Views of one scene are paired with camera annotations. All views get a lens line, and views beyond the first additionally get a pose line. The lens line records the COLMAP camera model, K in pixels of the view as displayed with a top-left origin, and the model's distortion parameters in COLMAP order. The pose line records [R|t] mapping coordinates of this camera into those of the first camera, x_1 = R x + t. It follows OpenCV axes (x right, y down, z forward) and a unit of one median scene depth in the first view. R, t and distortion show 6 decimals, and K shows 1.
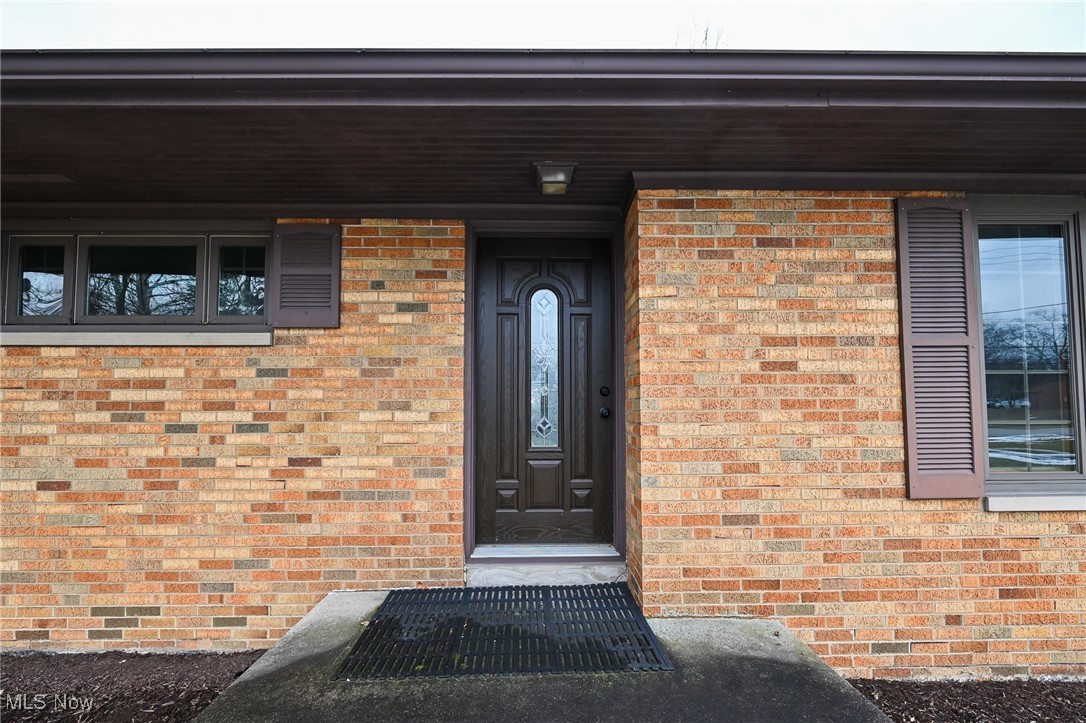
lens RADIAL K [[471.0, 0, 543.0], [0, 471.0, 387.6], [0, 0, 1]] dist [-0.001971, -0.000370]
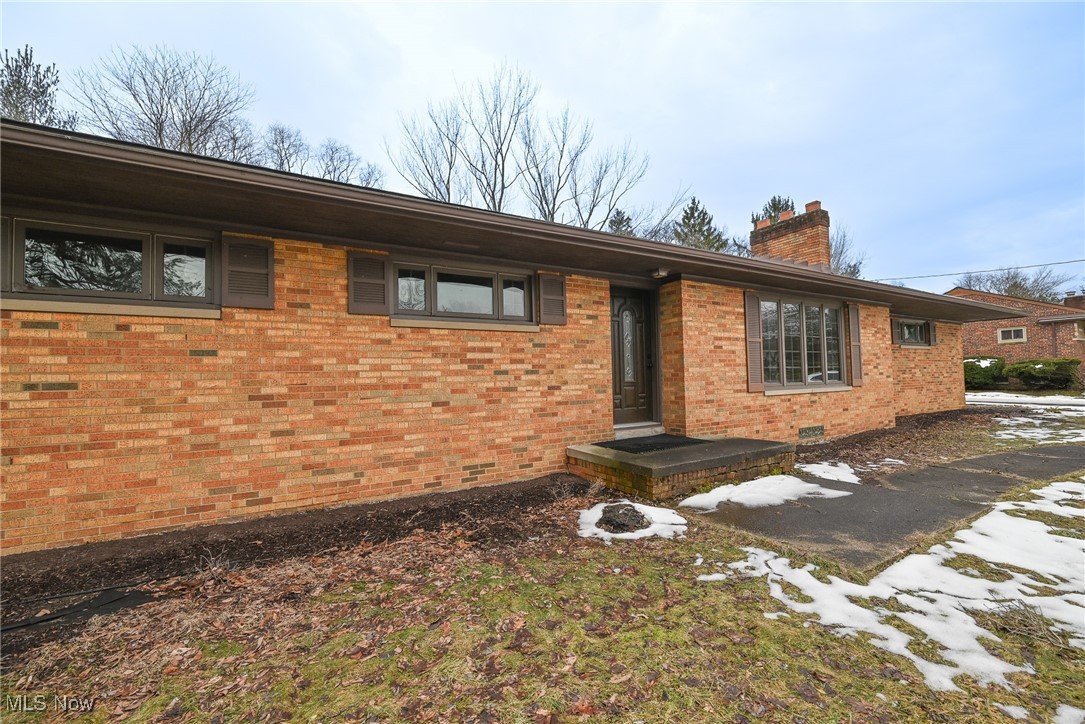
lens RADIAL K [[469.0, 0, 542.5], [0, 469.0, 362.0], [0, 0, 1]] dist [-0.000336, -0.000068]
pose [[0.862448, 0.003413, 0.506134, -1.630116], [-0.004135, 0.999991, 0.000302, 0.041204], [-0.506129, -0.002354, 0.862455, -0.798727]]
